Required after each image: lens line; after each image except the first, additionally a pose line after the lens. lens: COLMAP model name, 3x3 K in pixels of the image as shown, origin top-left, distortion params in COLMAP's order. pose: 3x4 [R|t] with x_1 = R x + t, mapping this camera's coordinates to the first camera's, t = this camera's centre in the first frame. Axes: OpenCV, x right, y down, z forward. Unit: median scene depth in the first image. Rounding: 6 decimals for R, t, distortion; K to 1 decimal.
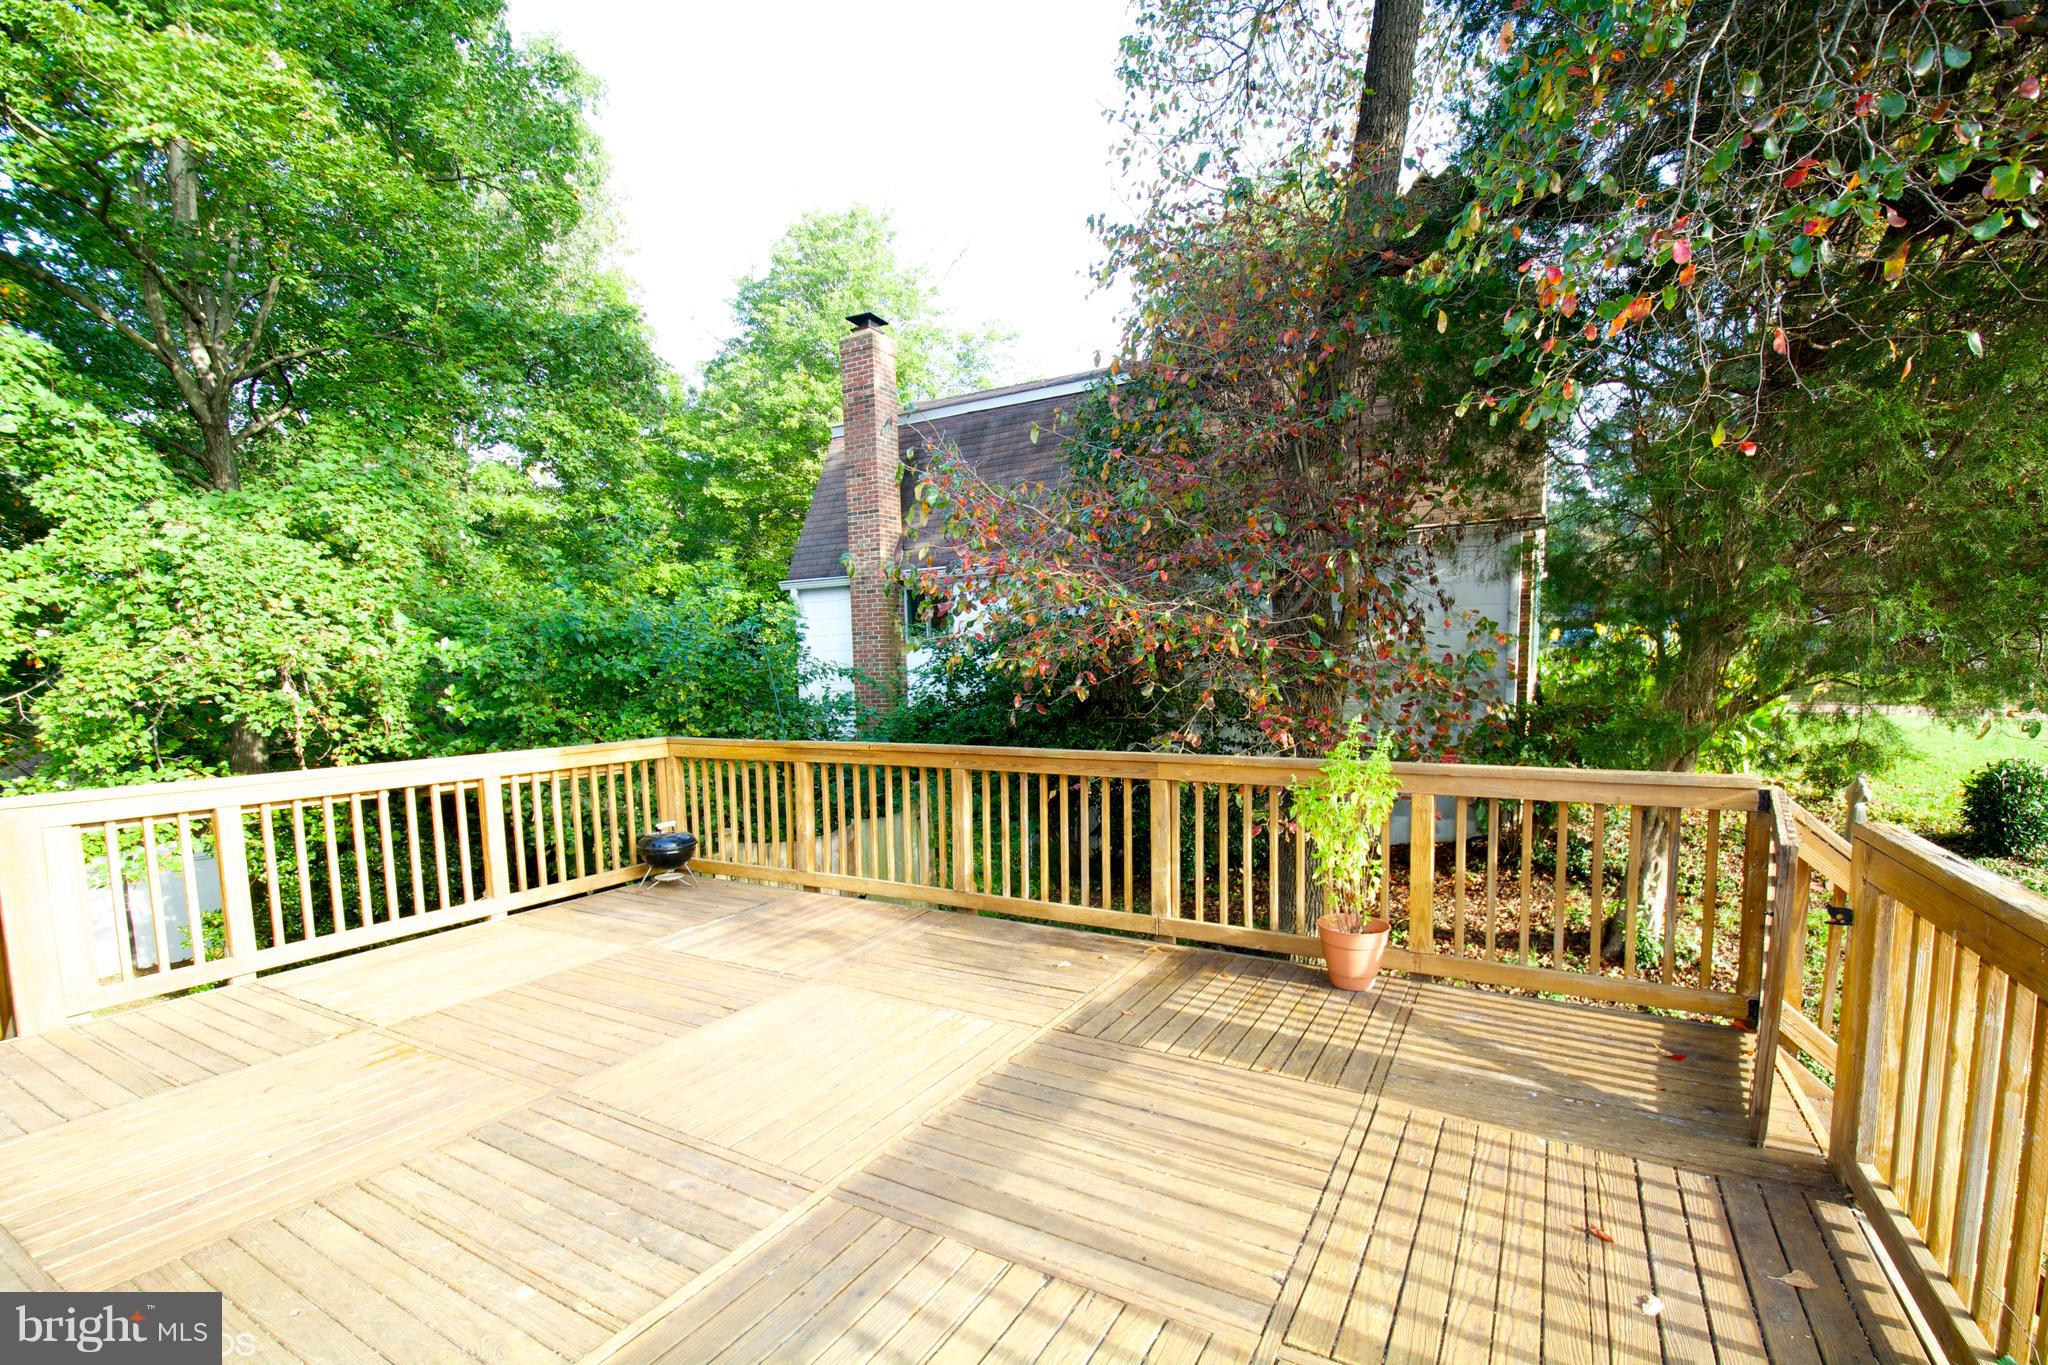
lens RADIAL K [[893.3, 0, 1049.8], [0, 893.3, 757.5], [0, 0, 1]] dist [0.018055, -0.022626]
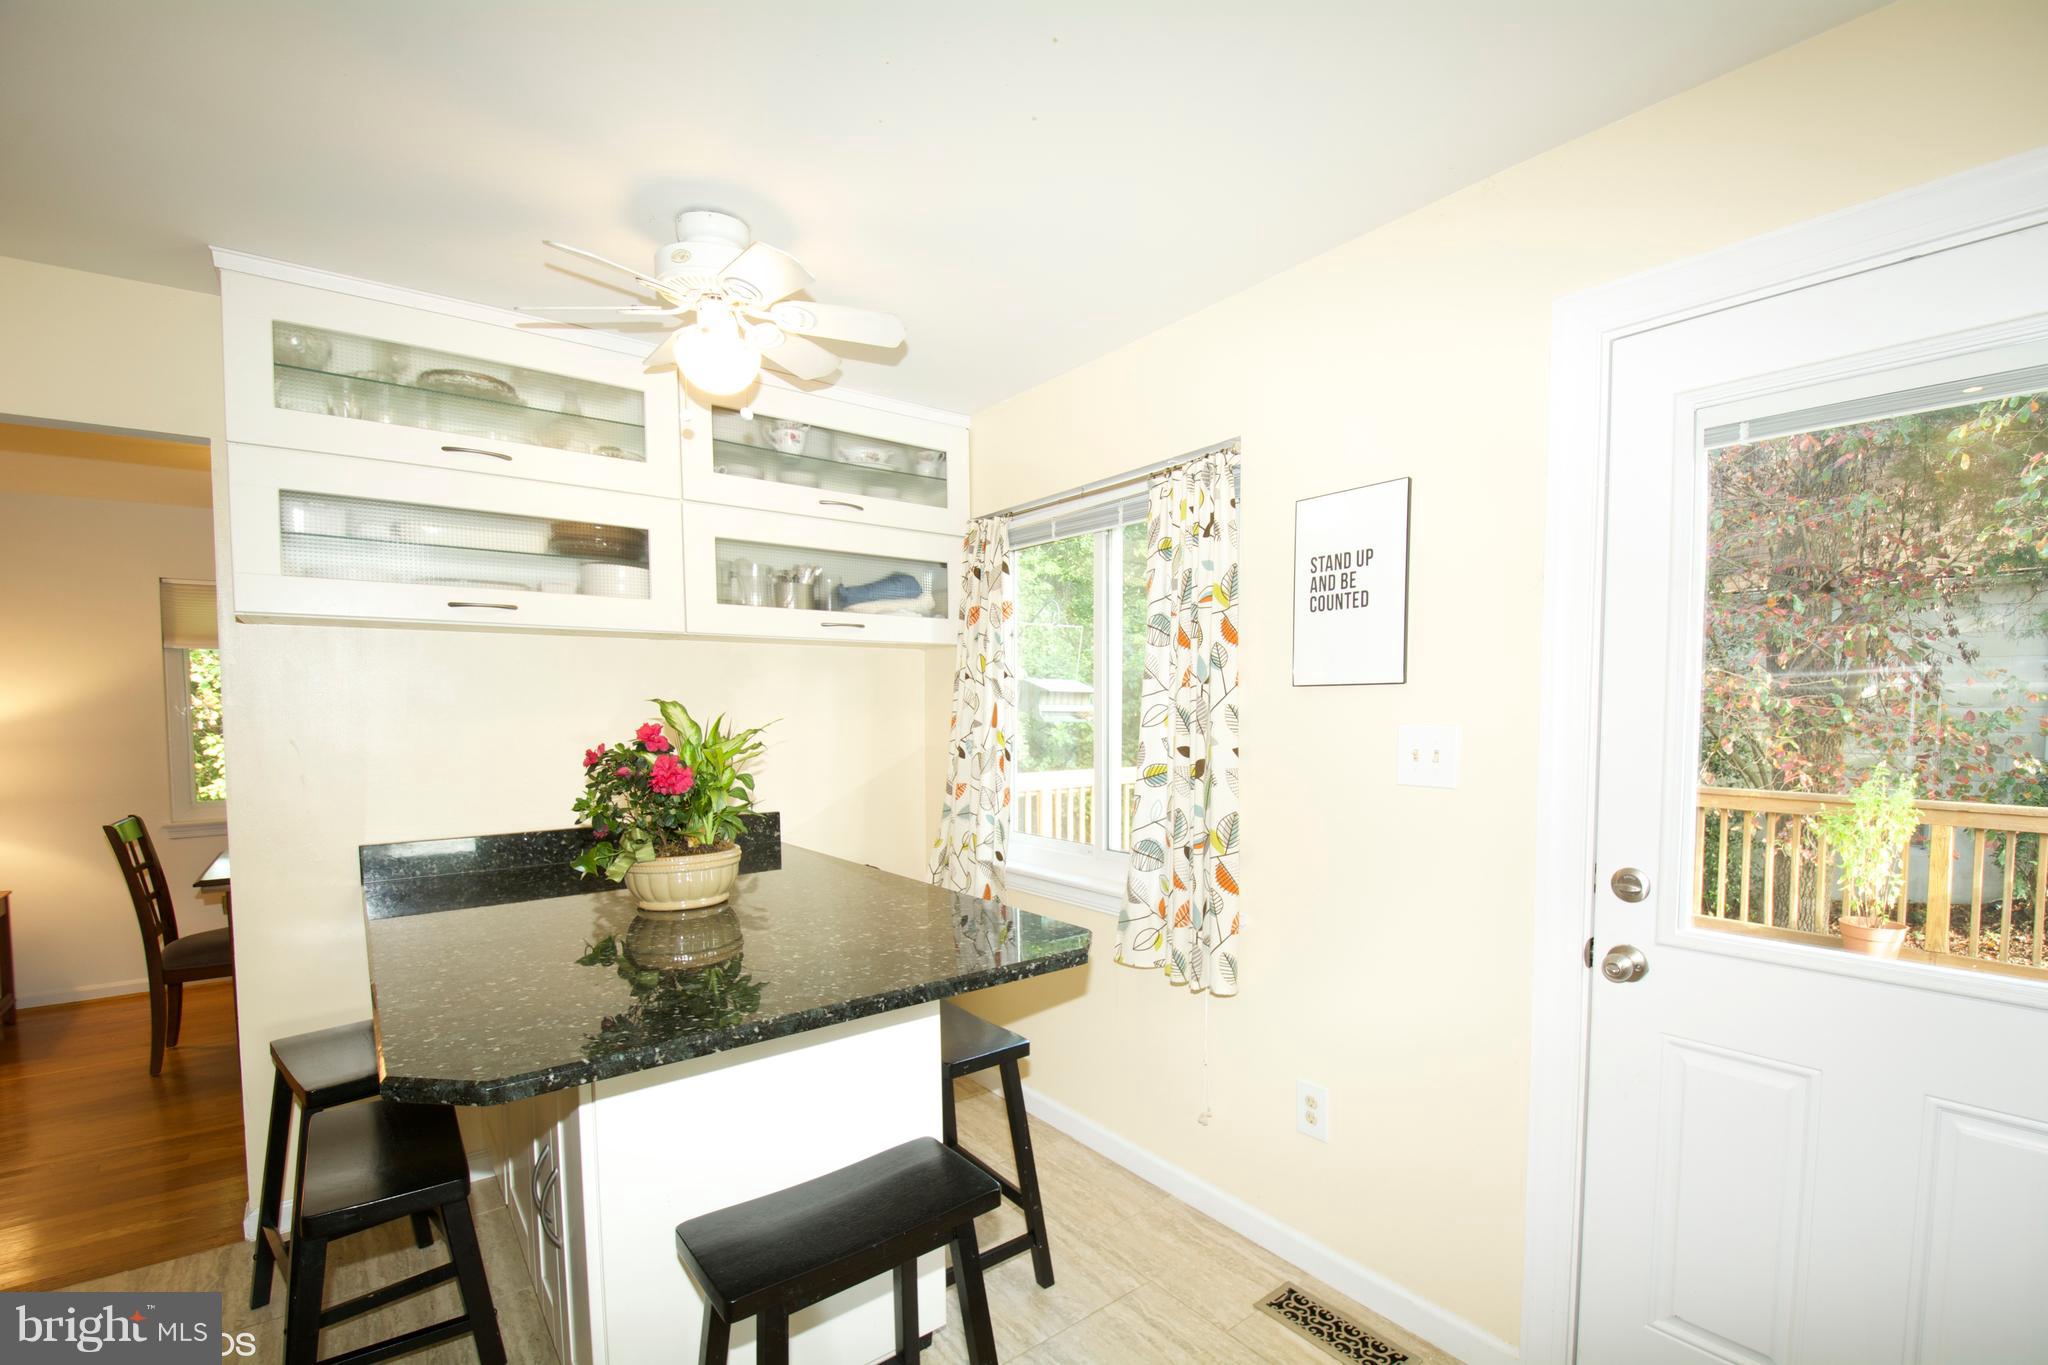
lens RADIAL K [[893.3, 0, 1049.8], [0, 893.3, 757.5], [0, 0, 1]] dist [0.018055, -0.022626]
pose [[0.925665, 0.037246, -0.376507, -0.211235], [-0.052188, 0.998200, -0.029561, 0.035541], [0.374728, 0.047013, 0.925942, -0.479826]]
